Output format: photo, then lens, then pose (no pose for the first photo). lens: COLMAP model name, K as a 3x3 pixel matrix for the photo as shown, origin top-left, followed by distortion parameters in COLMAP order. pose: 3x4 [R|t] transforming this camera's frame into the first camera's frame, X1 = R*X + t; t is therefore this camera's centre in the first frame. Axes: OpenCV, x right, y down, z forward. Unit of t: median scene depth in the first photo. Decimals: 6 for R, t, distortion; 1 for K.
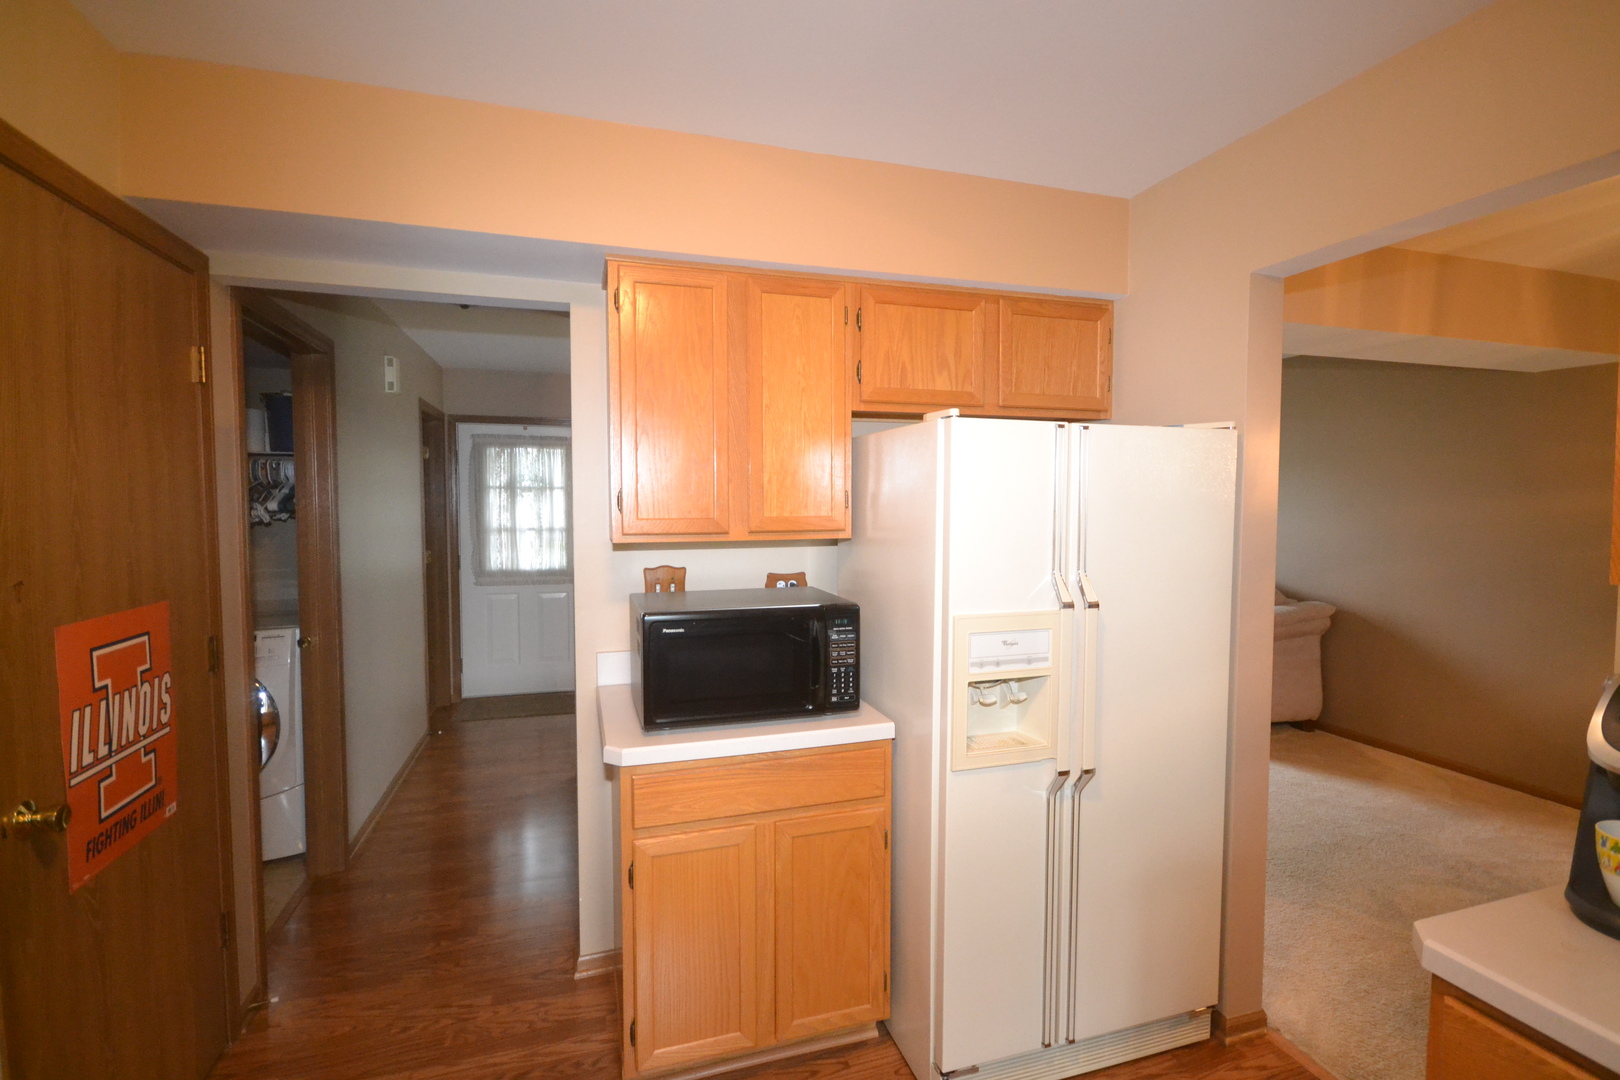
lens RADIAL K [[749.8, 0, 805.7], [0, 749.8, 535.7], [0, 0, 1]] dist [-0.002792, 0.001166]
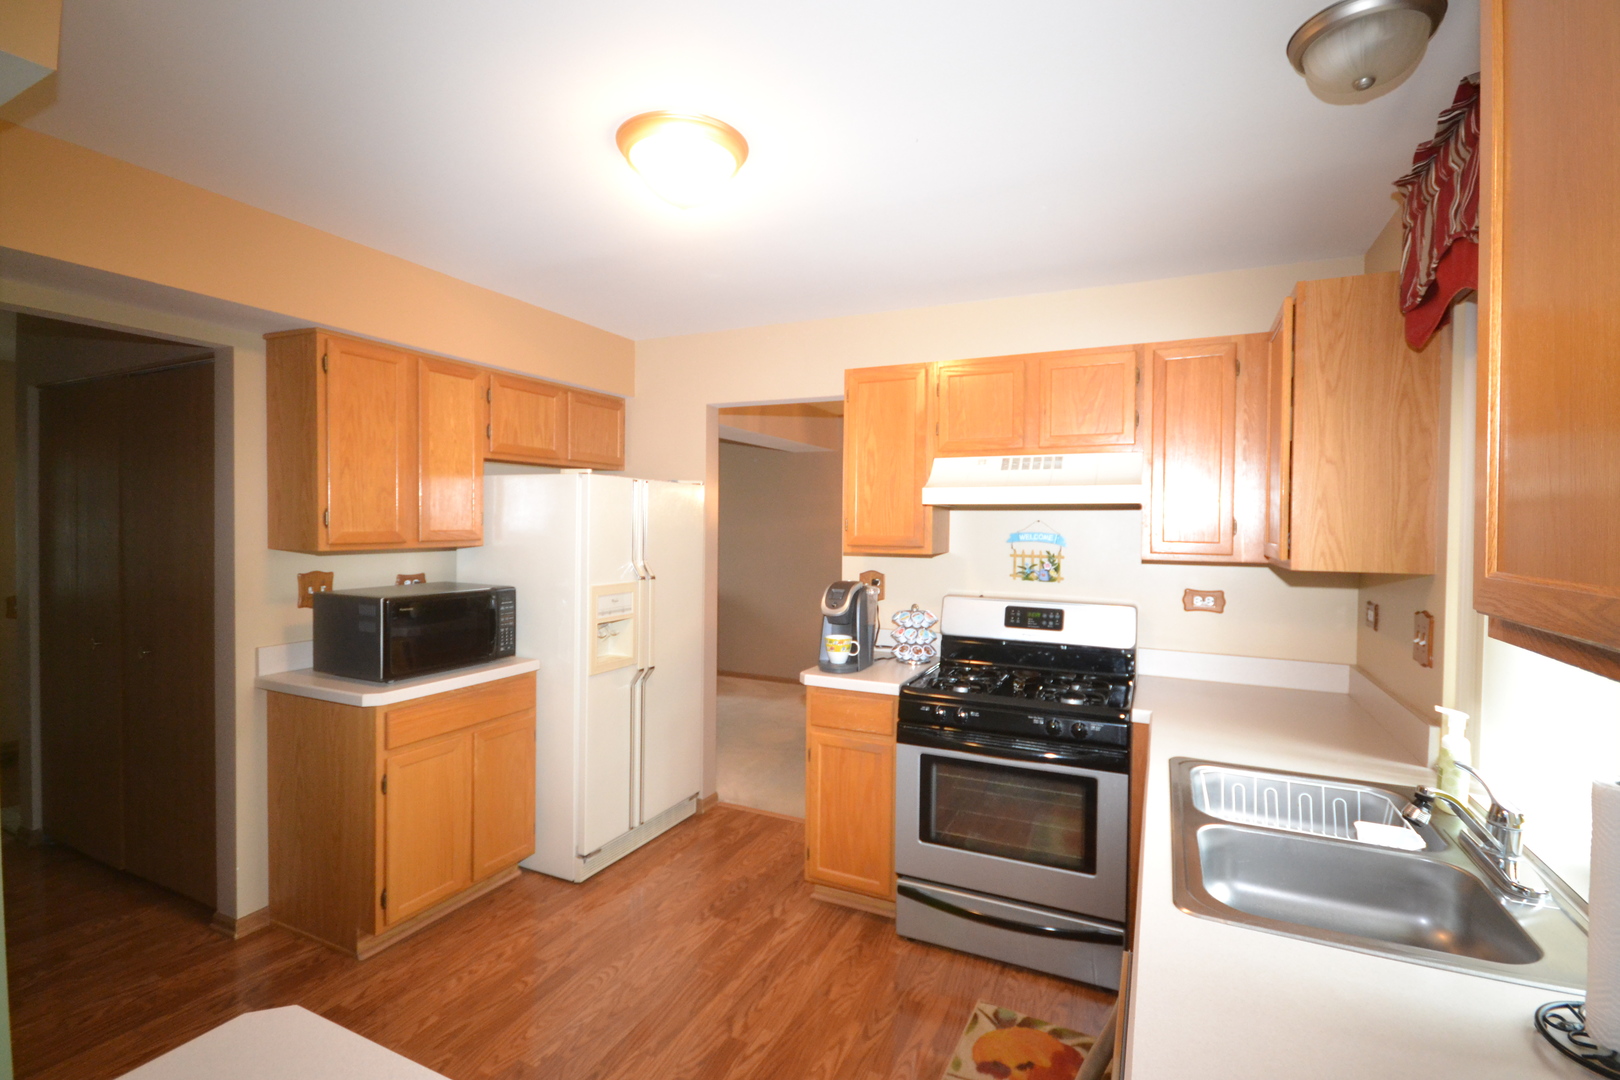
lens RADIAL K [[749.8, 0, 799.9], [0, 749.8, 532.5], [0, 0, 1]] dist [-0.002792, 0.001166]
pose [[0.688285, -0.000464, 0.725440, -0.585485], [0.020990, 0.999594, -0.019276, 0.019641], [-0.725137, 0.028494, 0.688015, -0.449261]]
